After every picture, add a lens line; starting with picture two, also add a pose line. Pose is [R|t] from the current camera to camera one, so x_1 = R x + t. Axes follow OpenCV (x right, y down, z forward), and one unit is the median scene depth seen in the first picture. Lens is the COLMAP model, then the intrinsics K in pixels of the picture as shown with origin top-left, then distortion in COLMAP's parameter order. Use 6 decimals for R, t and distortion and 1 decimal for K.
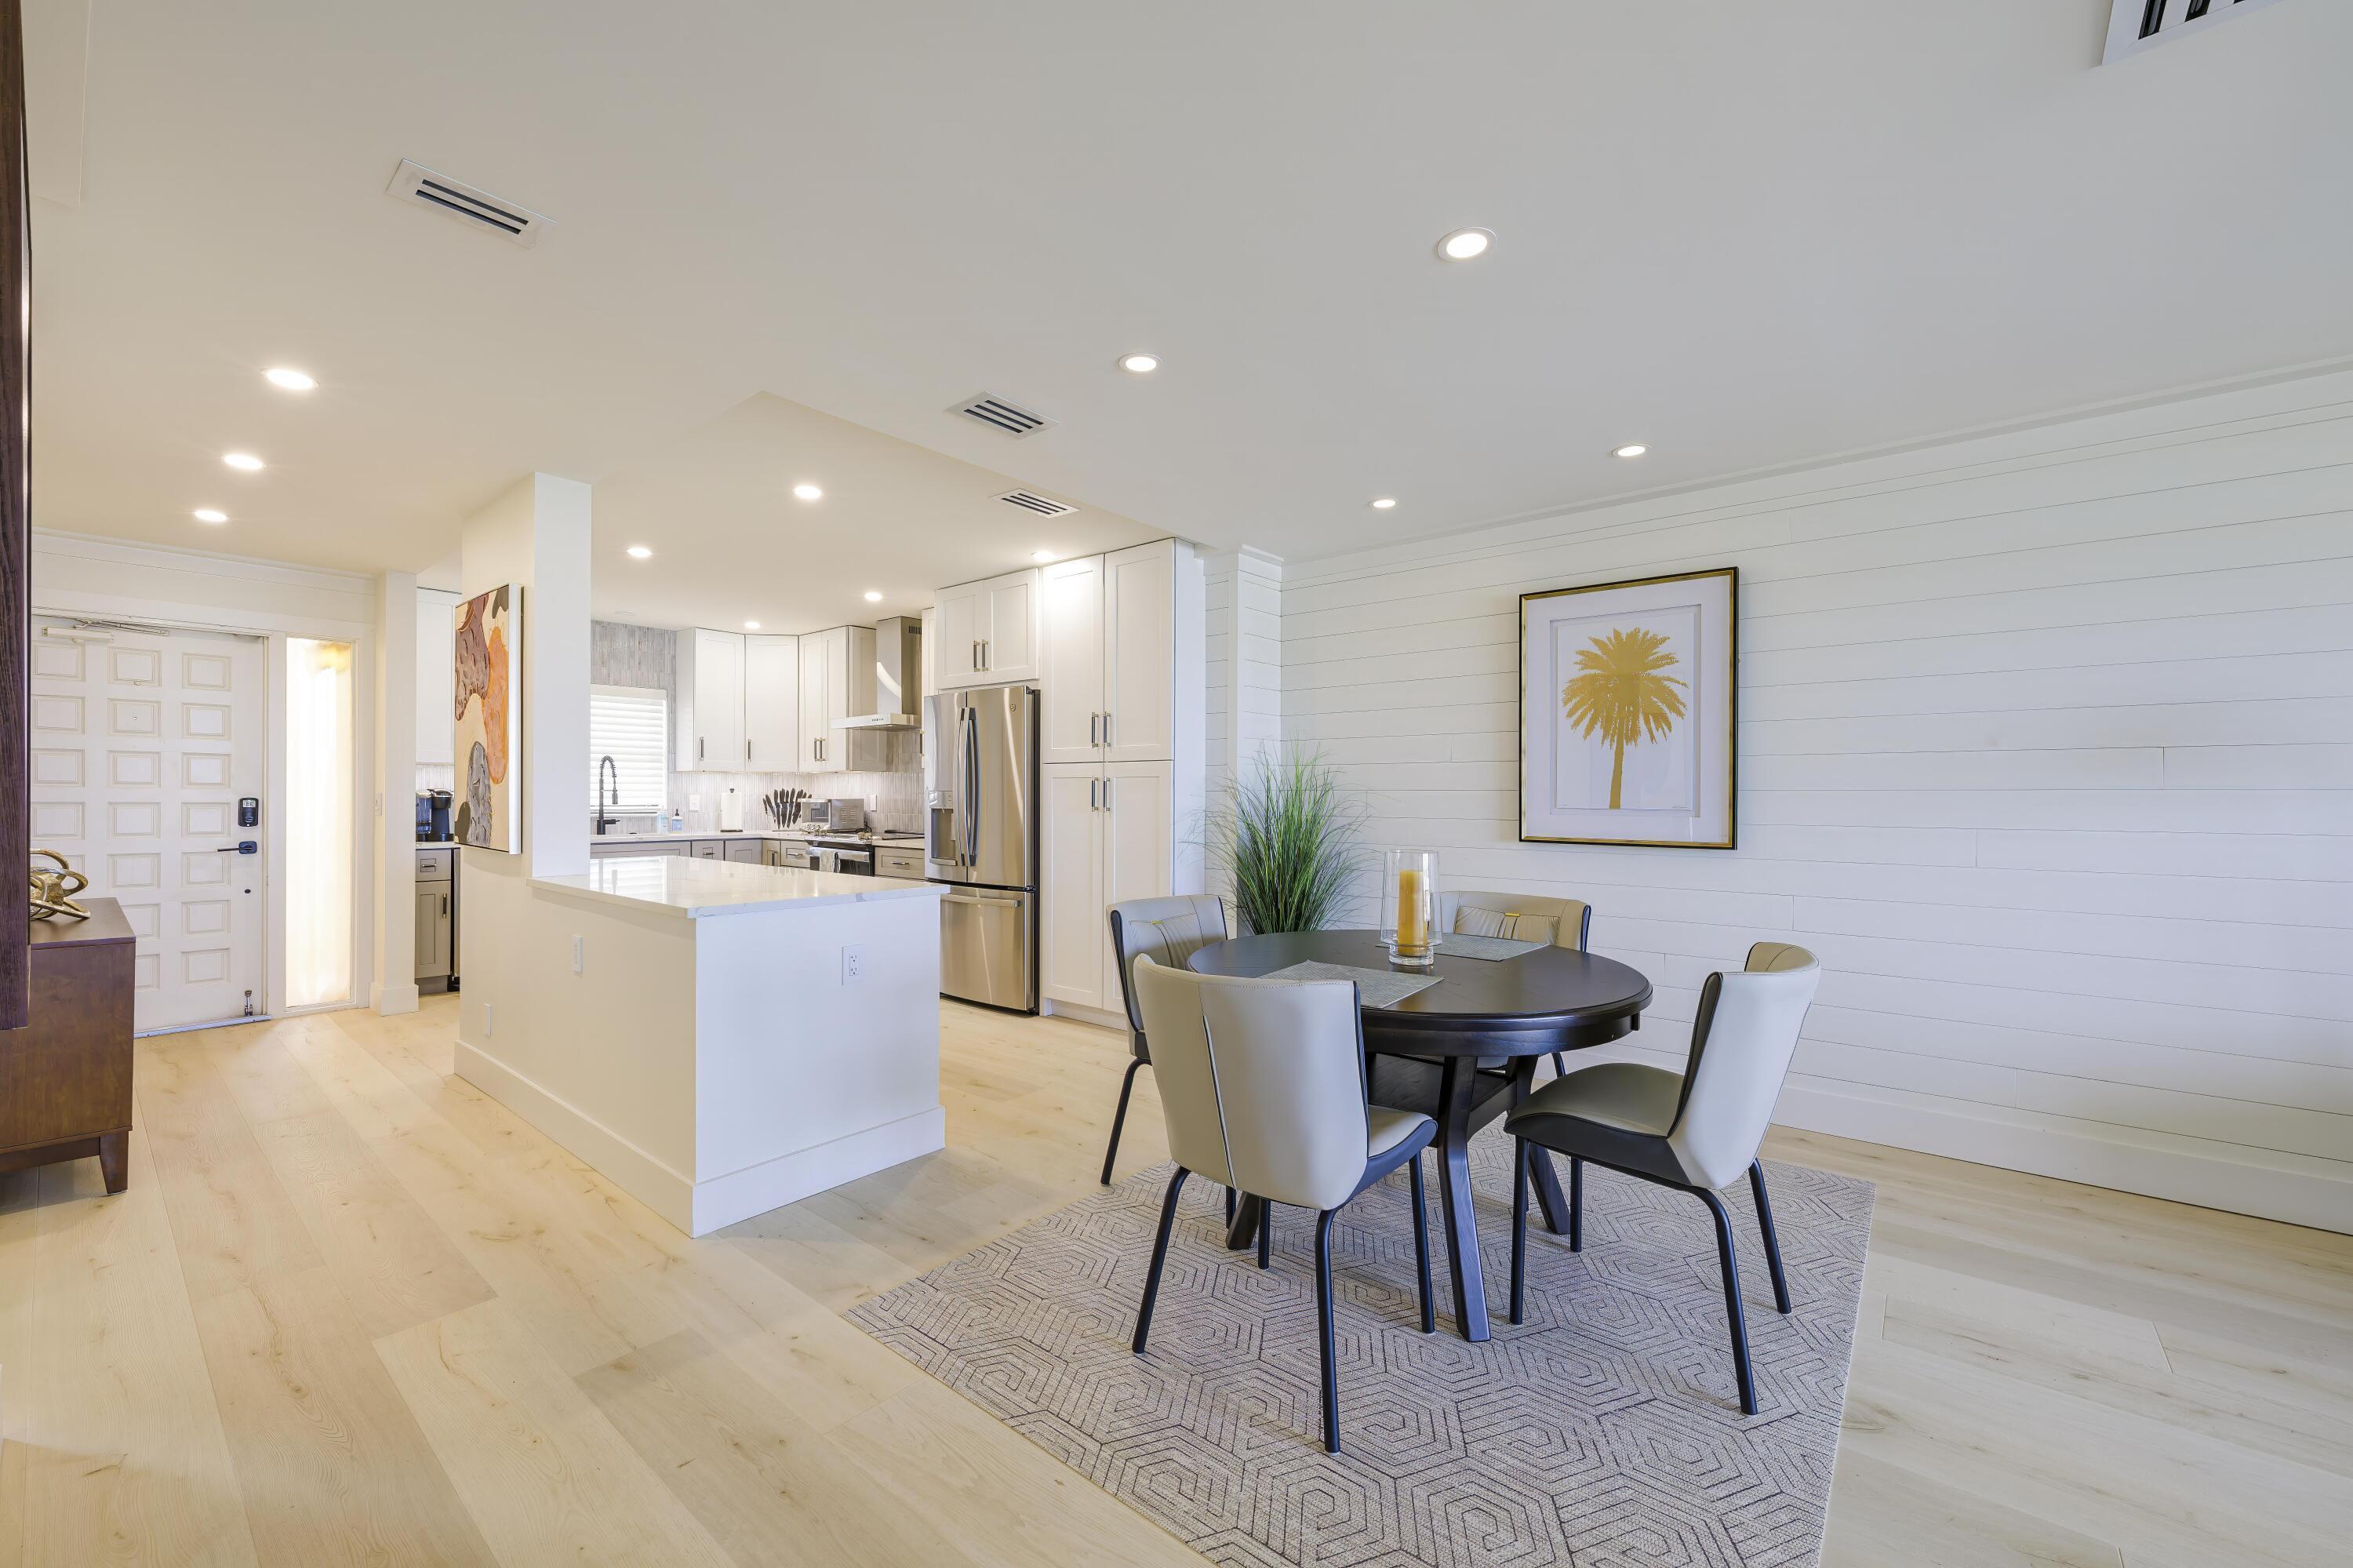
lens RADIAL K [[921.6, 0, 1171.3], [0, 921.6, 794.5], [0, 0, 1]] dist [-0.000353, 0.000150]
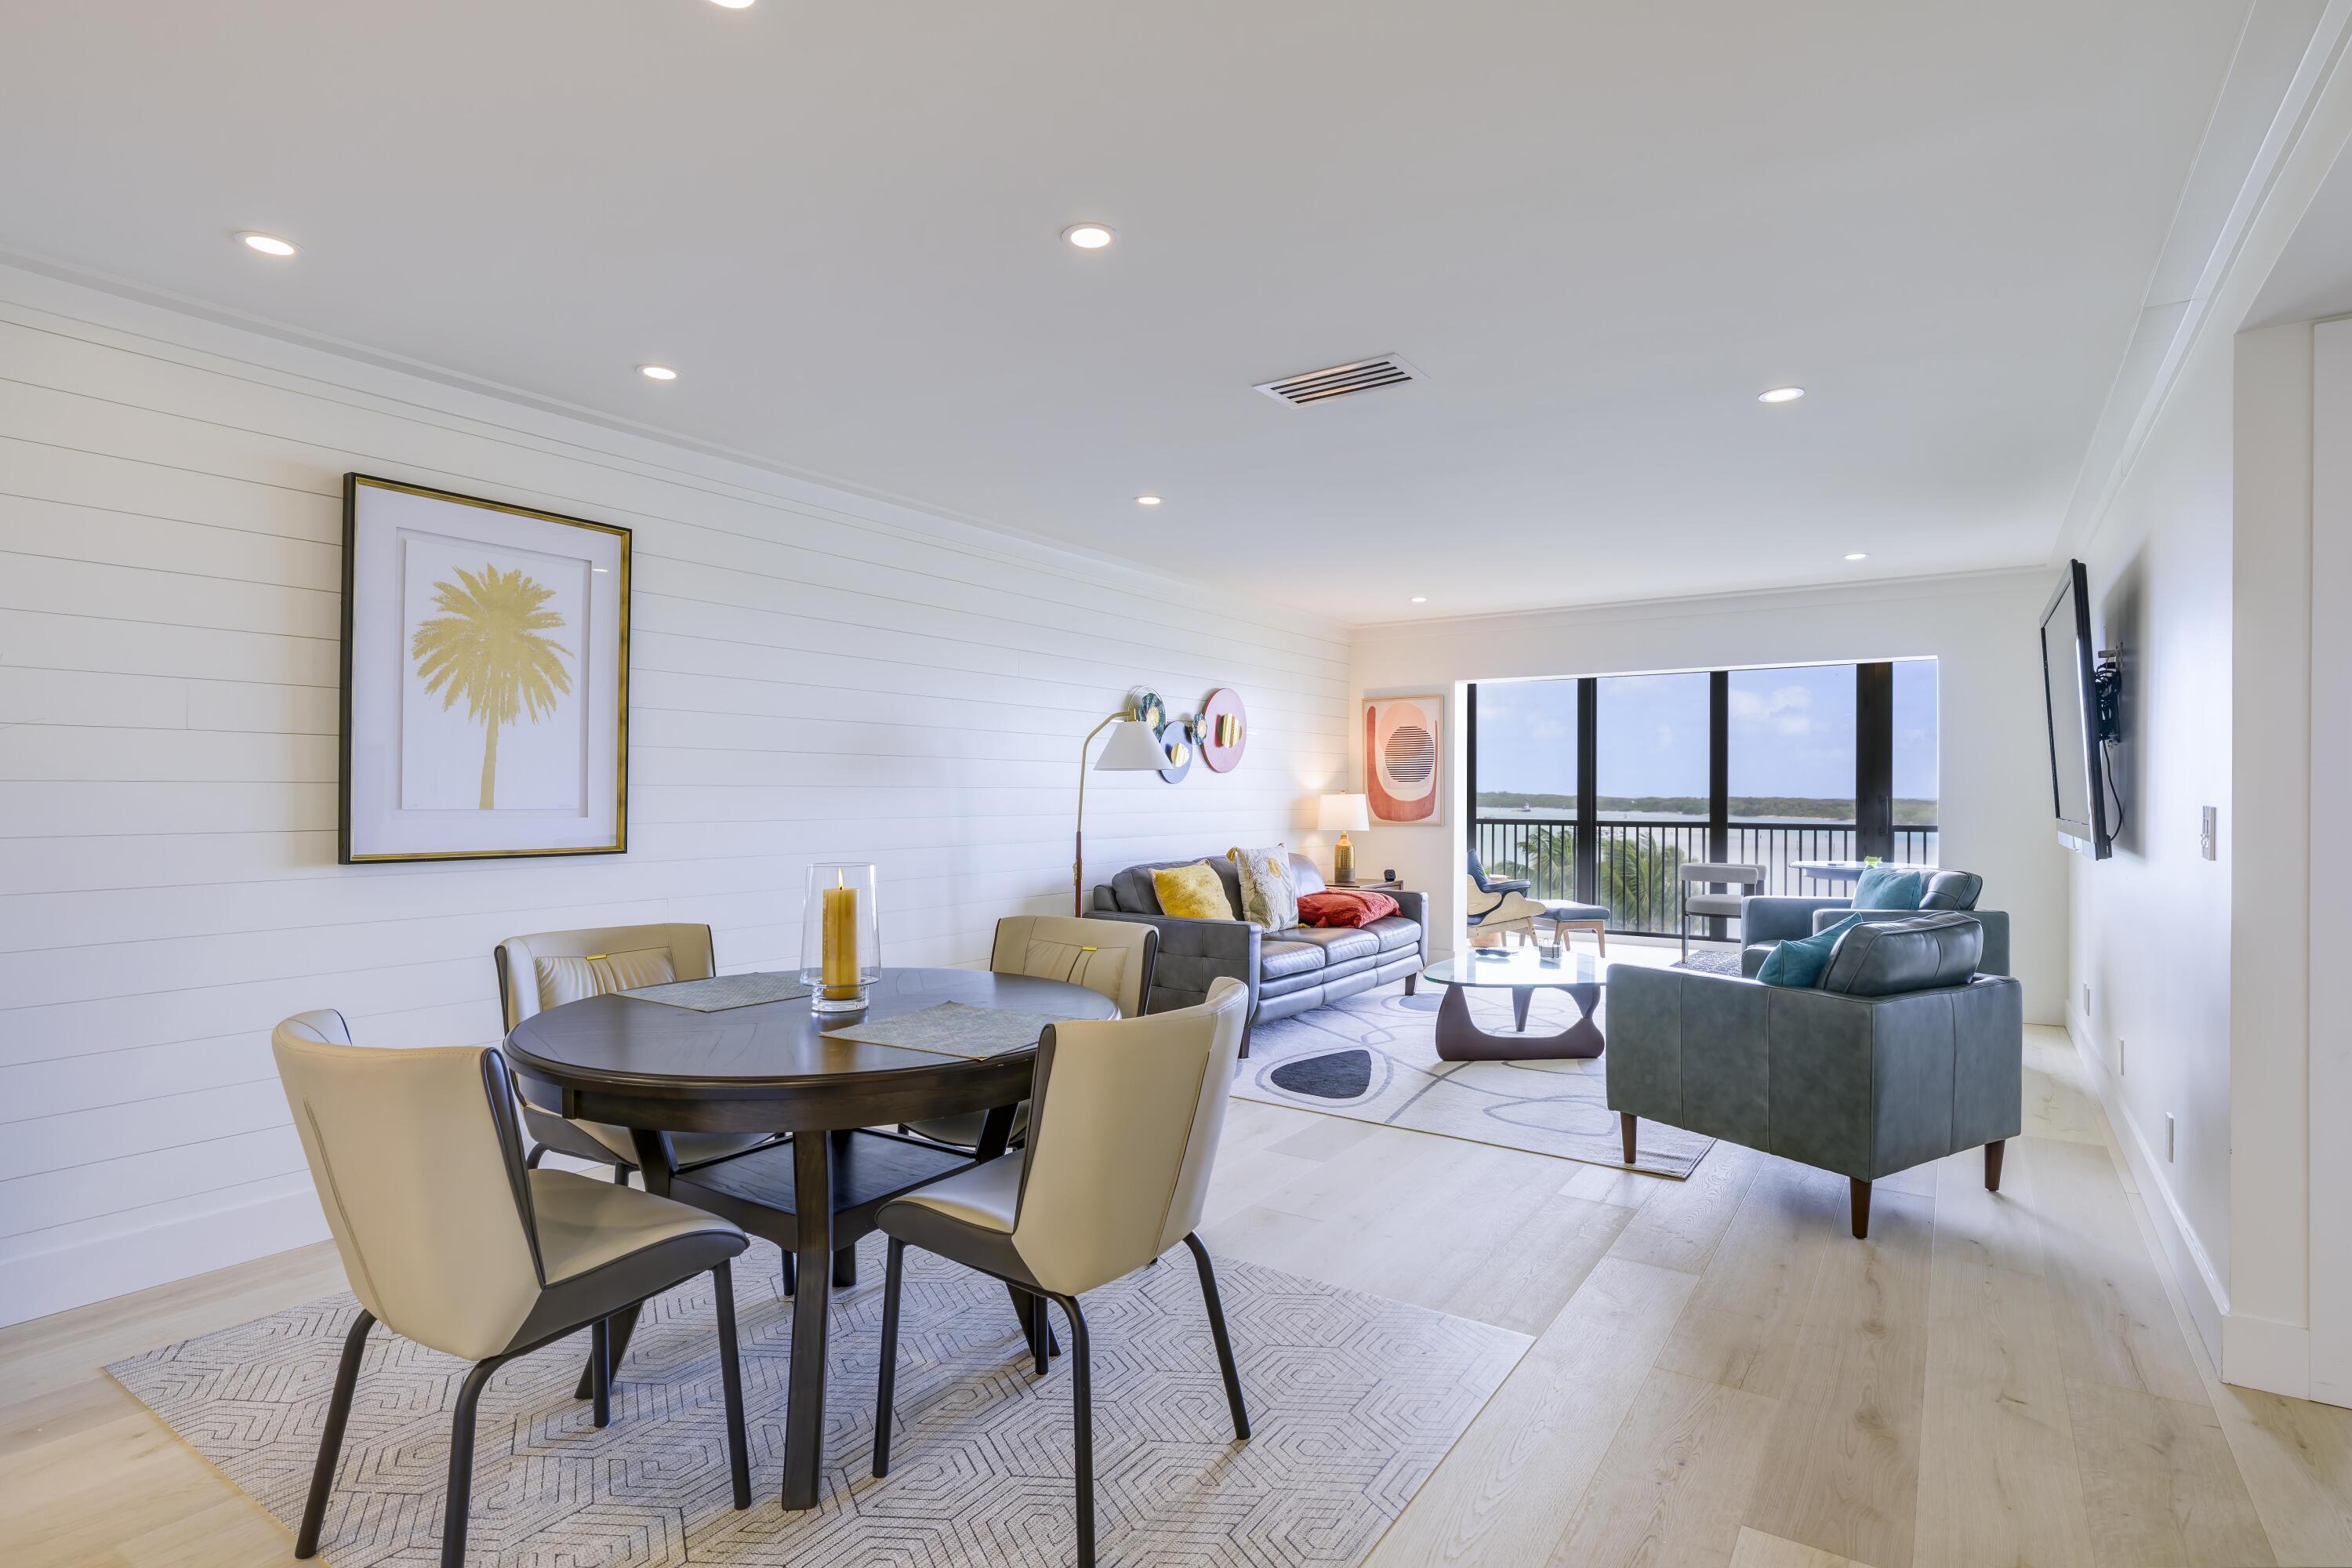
lens RADIAL K [[1186.2, 0, 1162.6], [0, 1186.2, 788.9], [0, 0, 1]] dist [-0.010614, 0.000974]
pose [[-0.101114, -0.001635, 0.994873, -0.413810], [-0.002836, 0.999995, 0.001355, -0.002474], [-0.994871, -0.002684, -0.101118, 0.453297]]
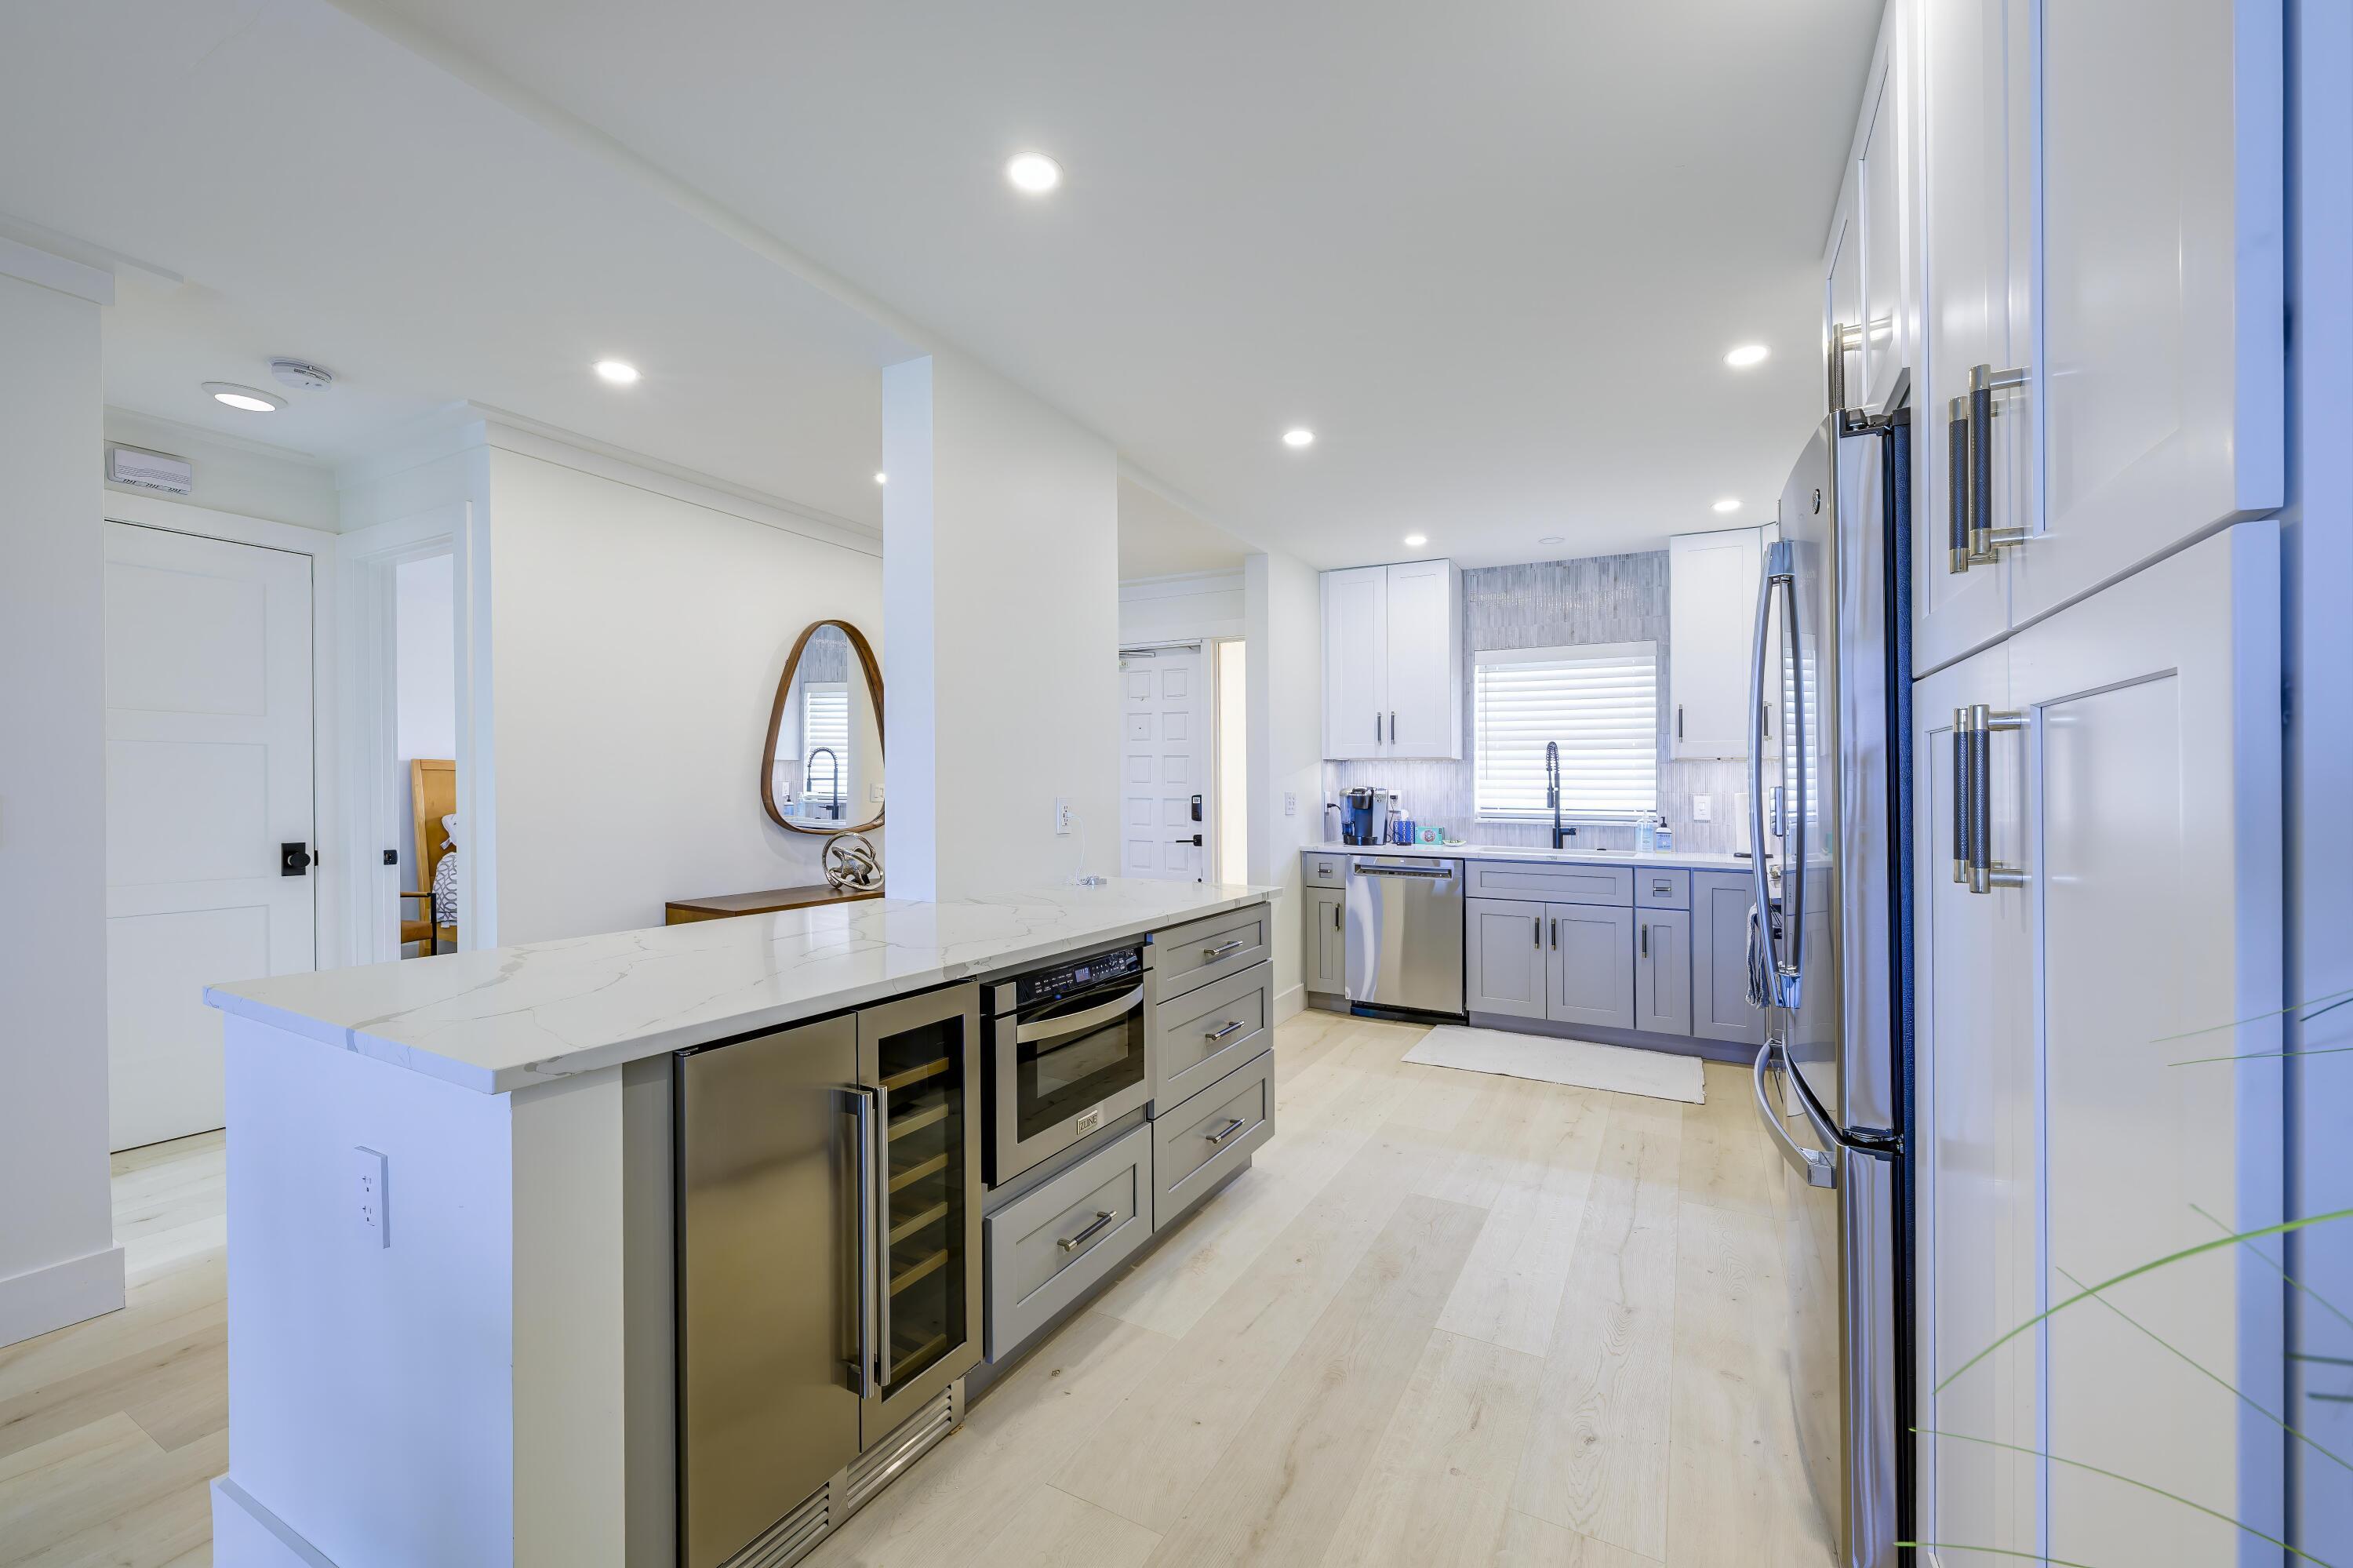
lens RADIAL K [[935.3, 0, 1181.9], [0, 935.3, 764.9], [0, 0, 1]] dist [0.001108, 0.000097]
pose [[0.185905, -0.028796, -0.982146, 0.088146], [-0.008023, 0.999493, -0.030823, 0.002991], [0.982535, 0.013610, 0.185579, 0.826189]]
